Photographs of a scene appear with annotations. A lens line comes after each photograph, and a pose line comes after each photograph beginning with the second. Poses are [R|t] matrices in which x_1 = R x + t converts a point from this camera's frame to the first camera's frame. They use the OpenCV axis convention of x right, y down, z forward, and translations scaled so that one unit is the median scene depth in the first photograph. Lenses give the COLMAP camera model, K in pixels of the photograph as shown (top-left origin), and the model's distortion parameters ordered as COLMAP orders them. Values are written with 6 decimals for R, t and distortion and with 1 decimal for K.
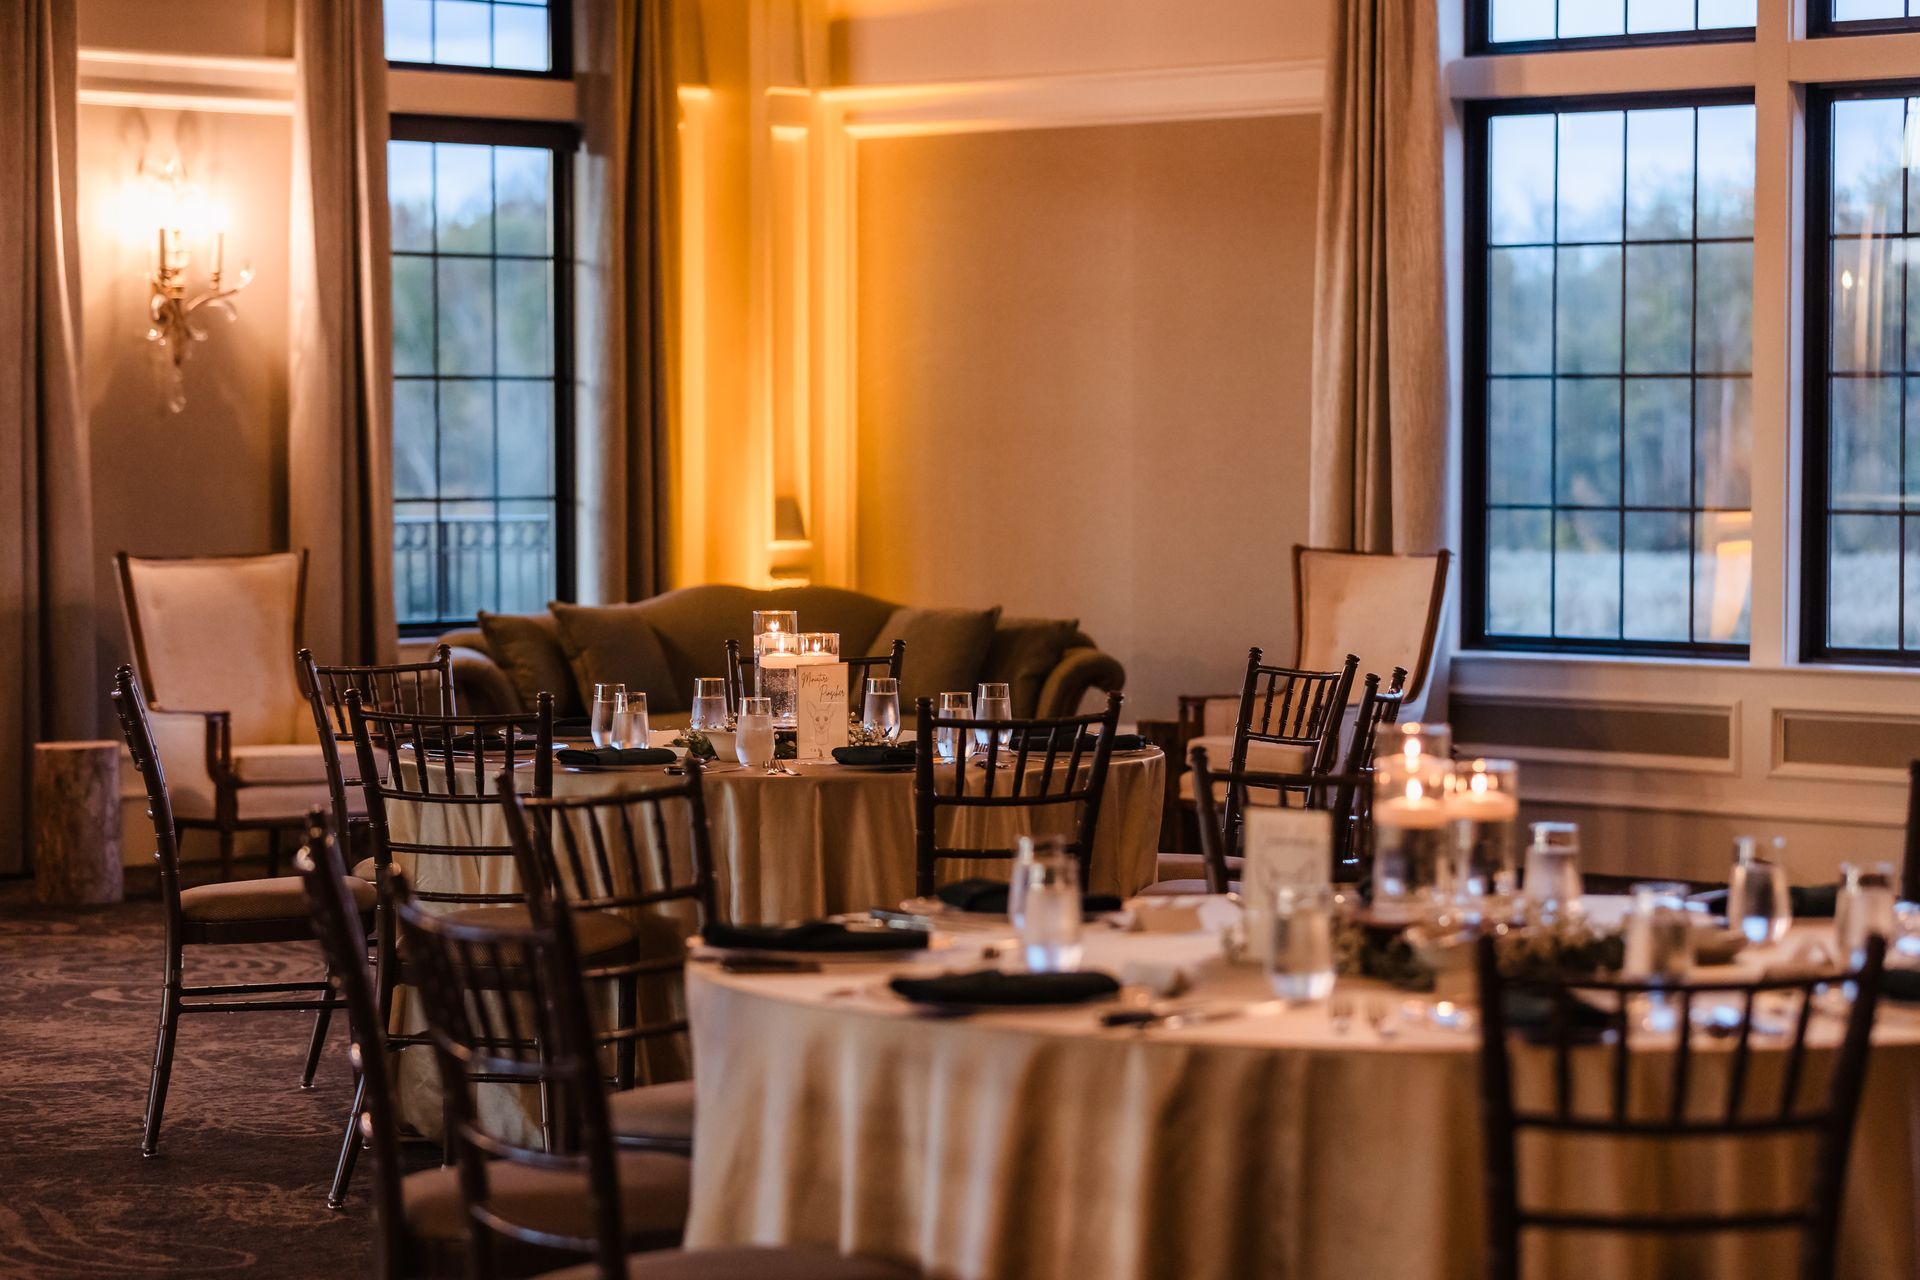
lens RADIAL K [[5269.1, 0, 962.6], [0, 5269.1, 642.2], [0, 0, 1]] dist [-0.178483, 0.000000]
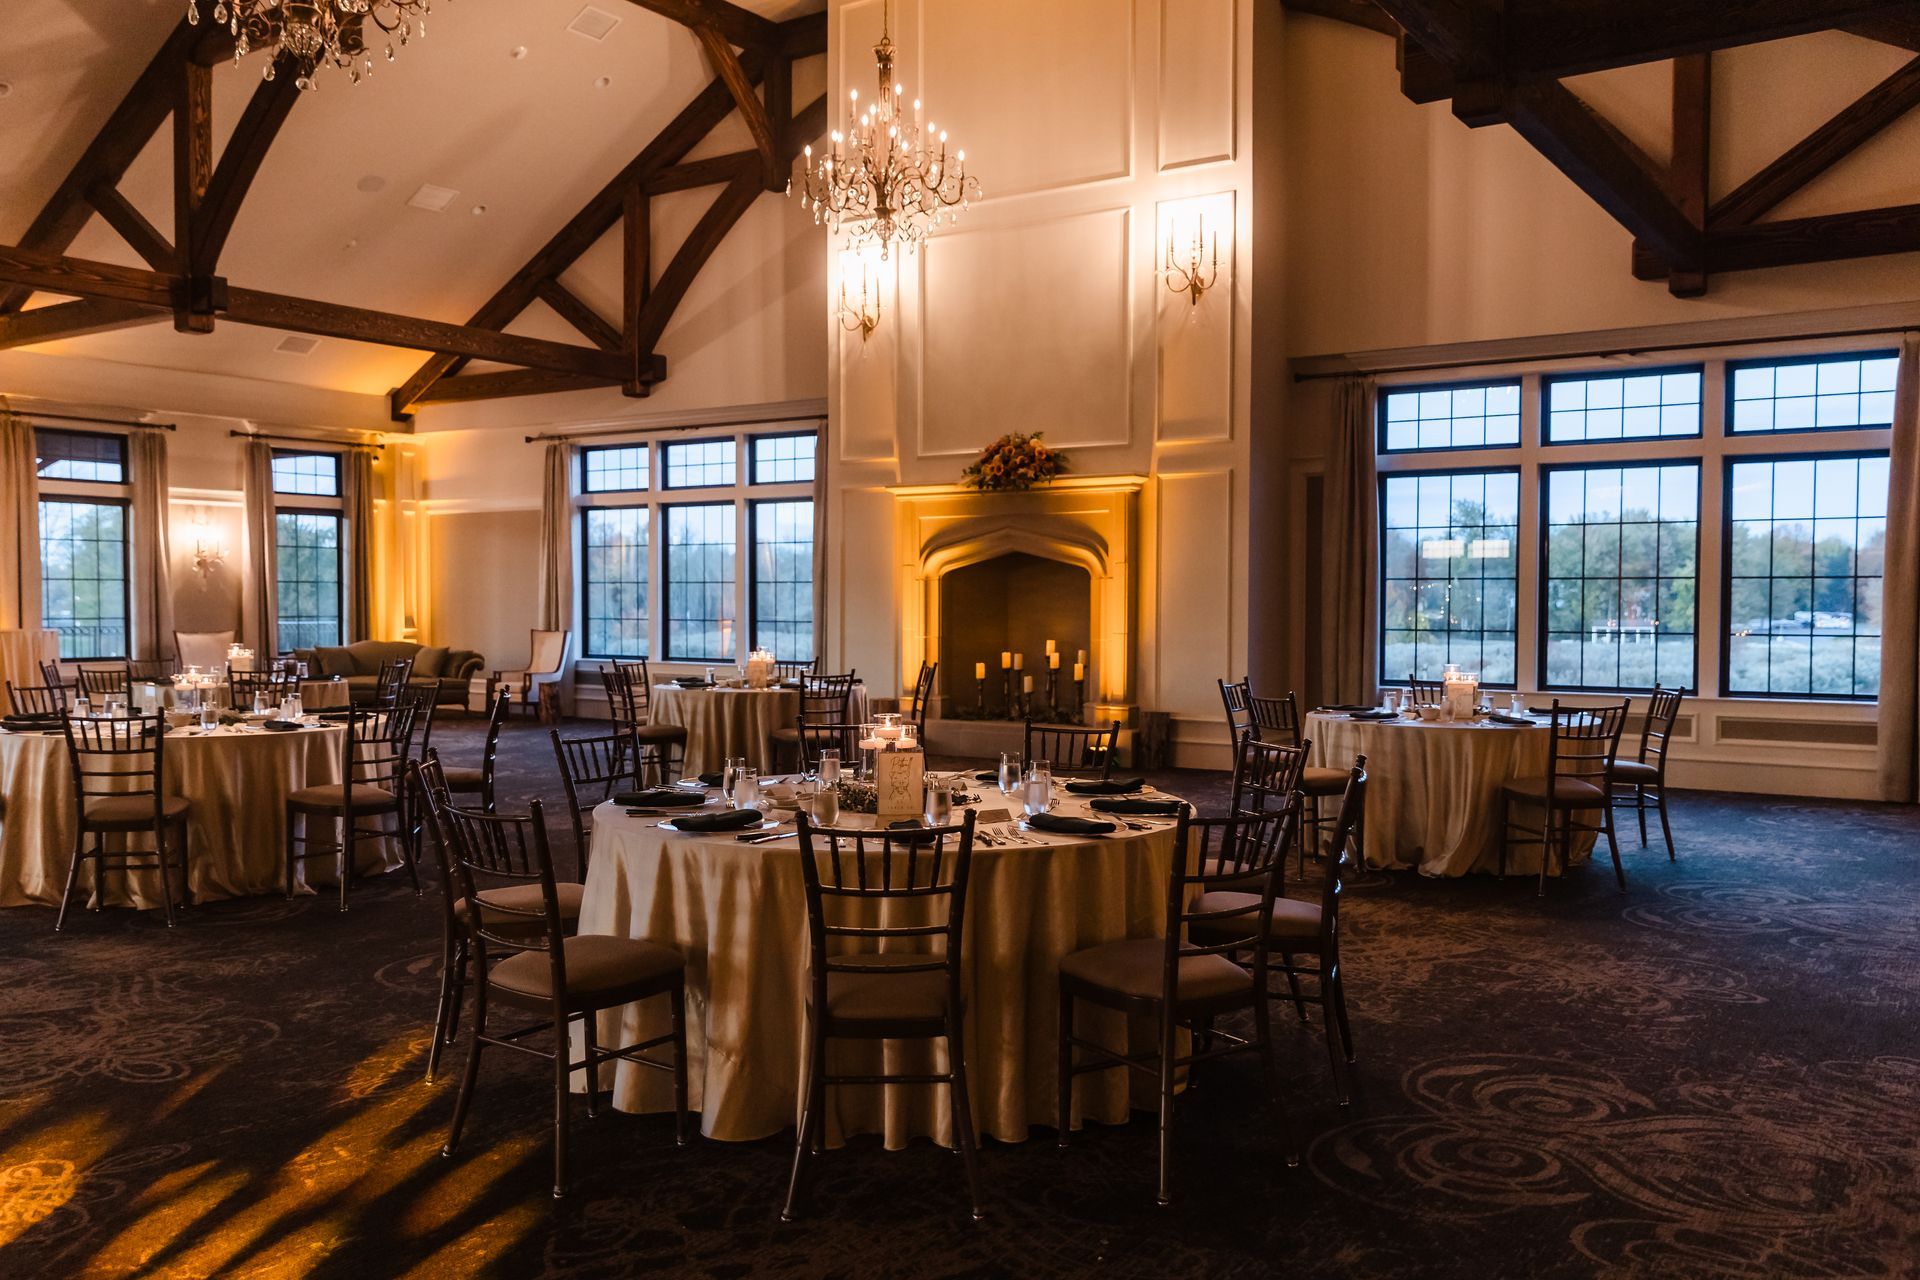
lens RADIAL K [[1609.4, 0, 973.2], [0, 1609.4, 649.2], [0, 0, 1]] dist [-0.017230, 0.022008]
pose [[0.986521, -0.004407, 0.163574, 0.178767], [0.005549, 0.999963, -0.006528, 0.004409], [-0.163539, 0.007348, 0.986509, -0.139356]]
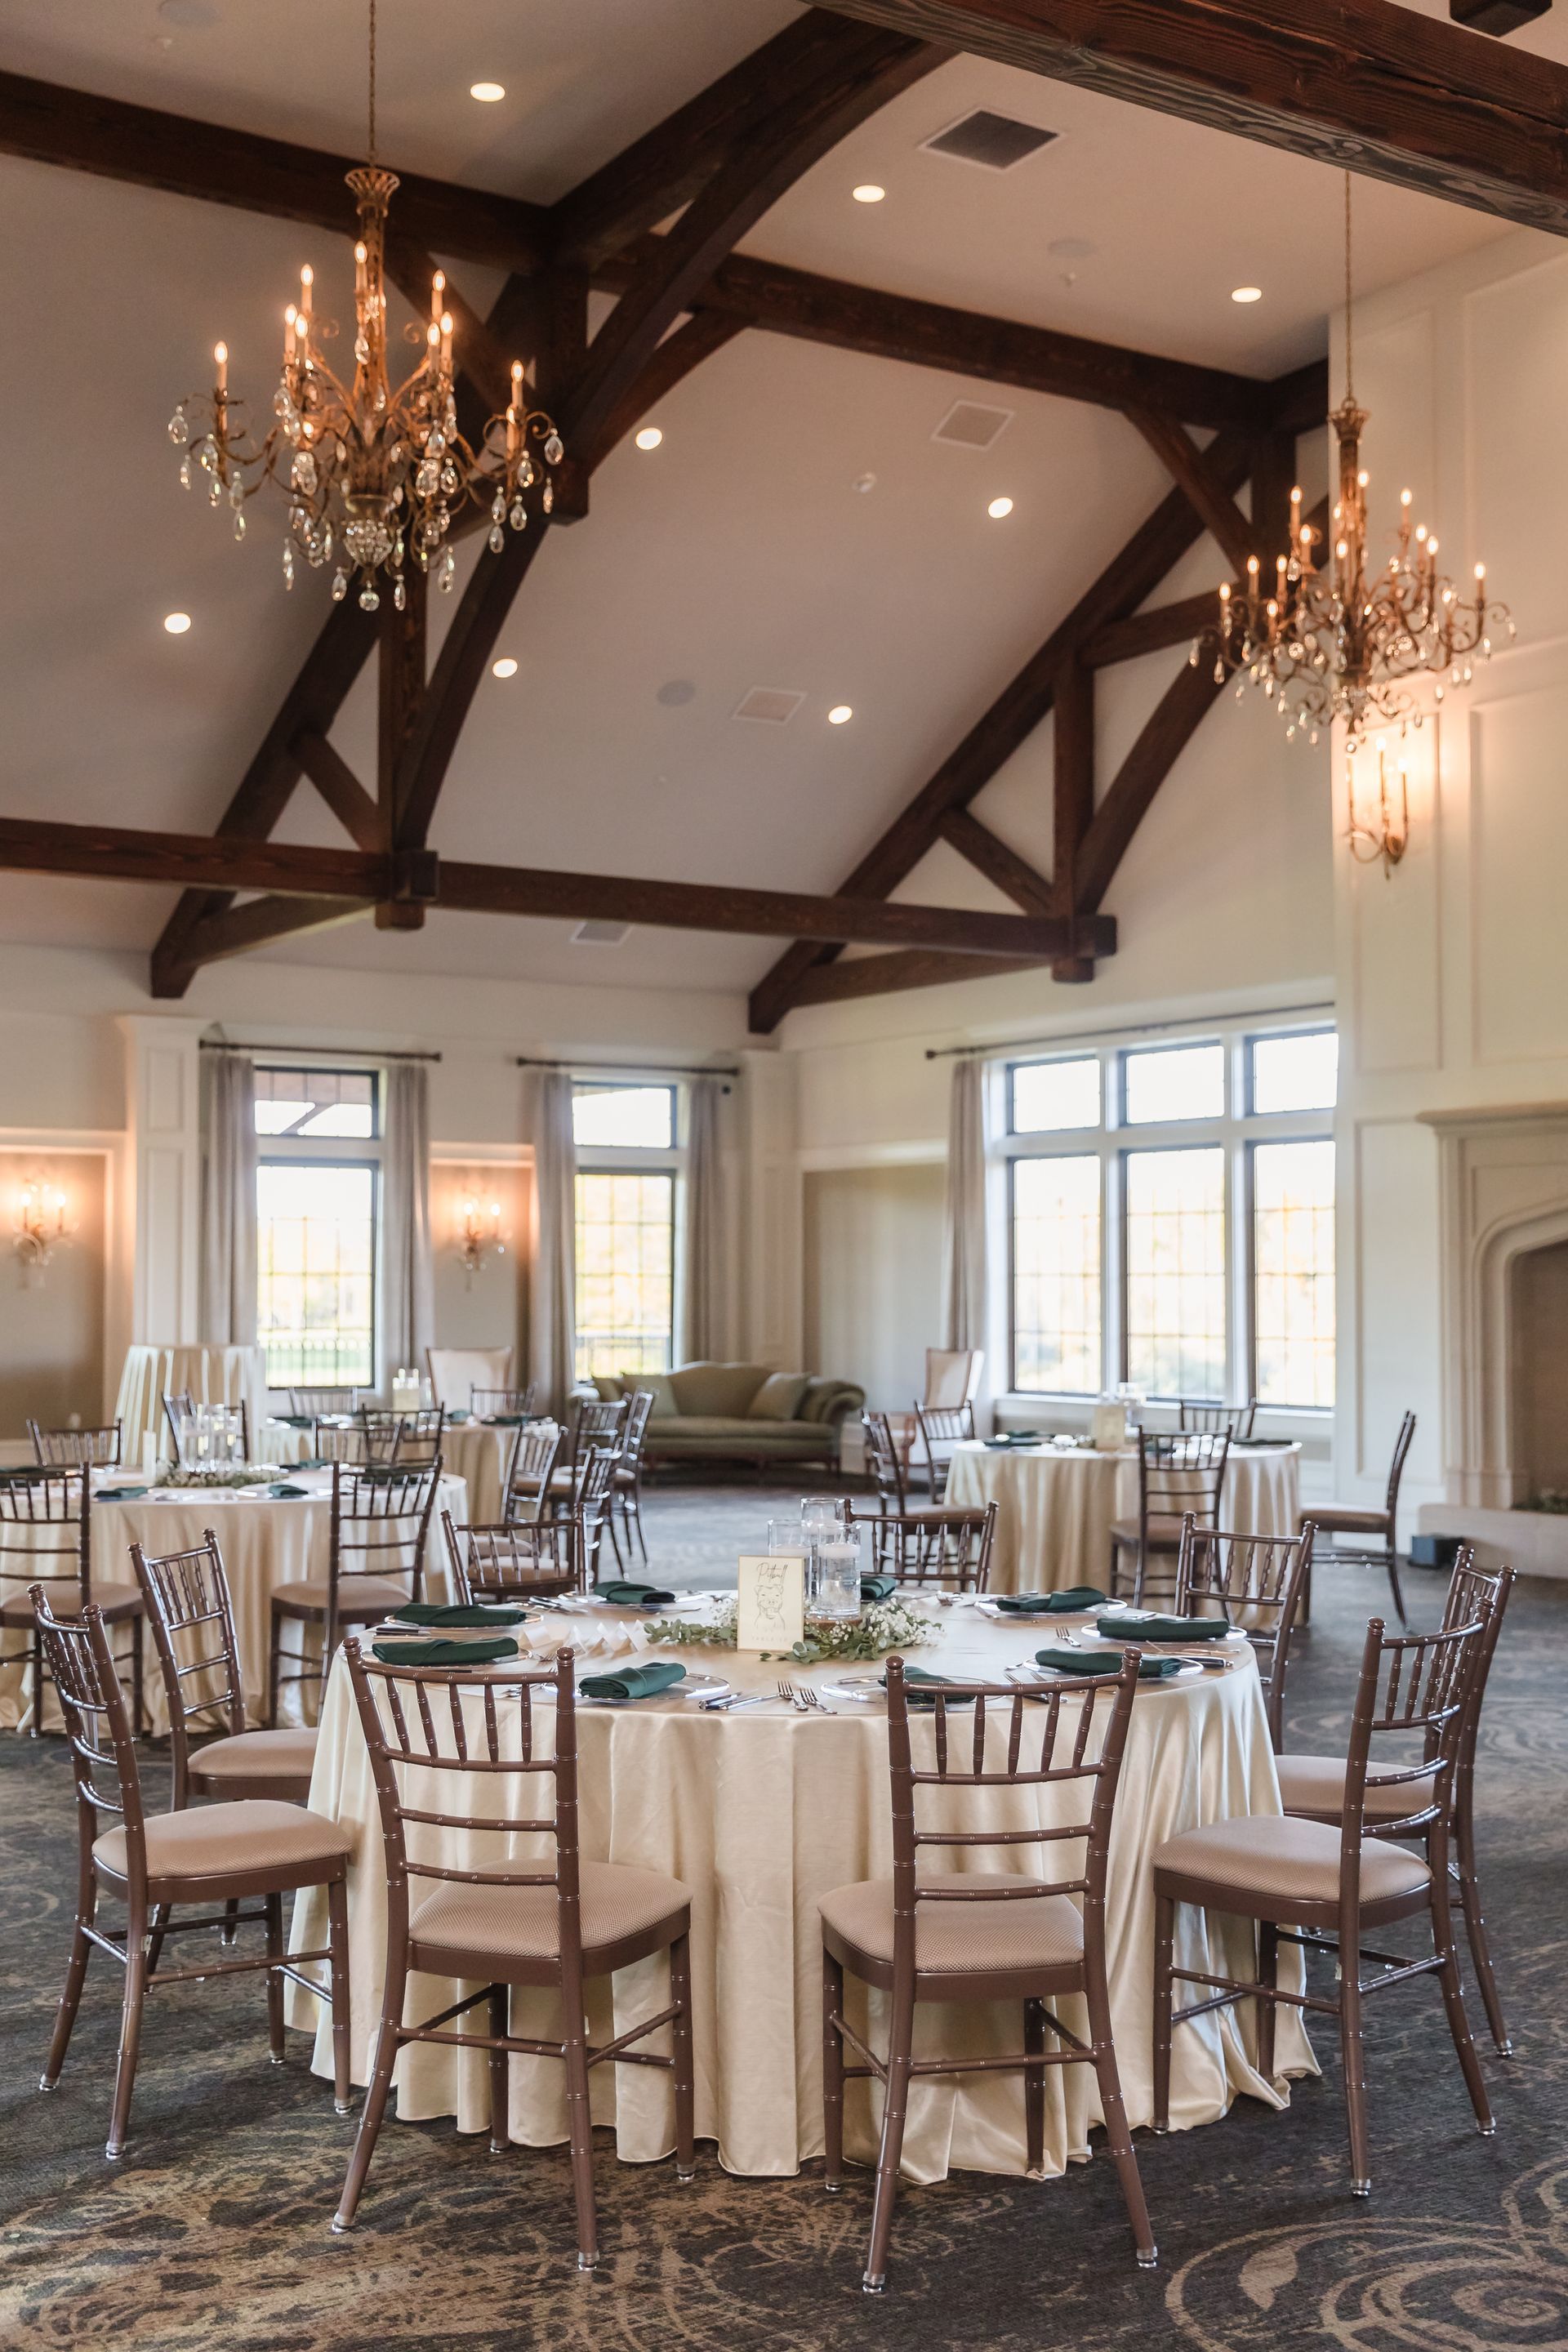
lens RADIAL K [[2667.7, 0, 774.7], [0, 2667.7, 1167.7], [0, 0, 1]] dist [0.005737, 0.000000]
pose [[0.969450, -0.012157, -0.244988, 0.282197], [-0.008524, 0.996498, -0.083182, 0.000954], [0.245141, 0.082729, 0.965951, -0.160612]]
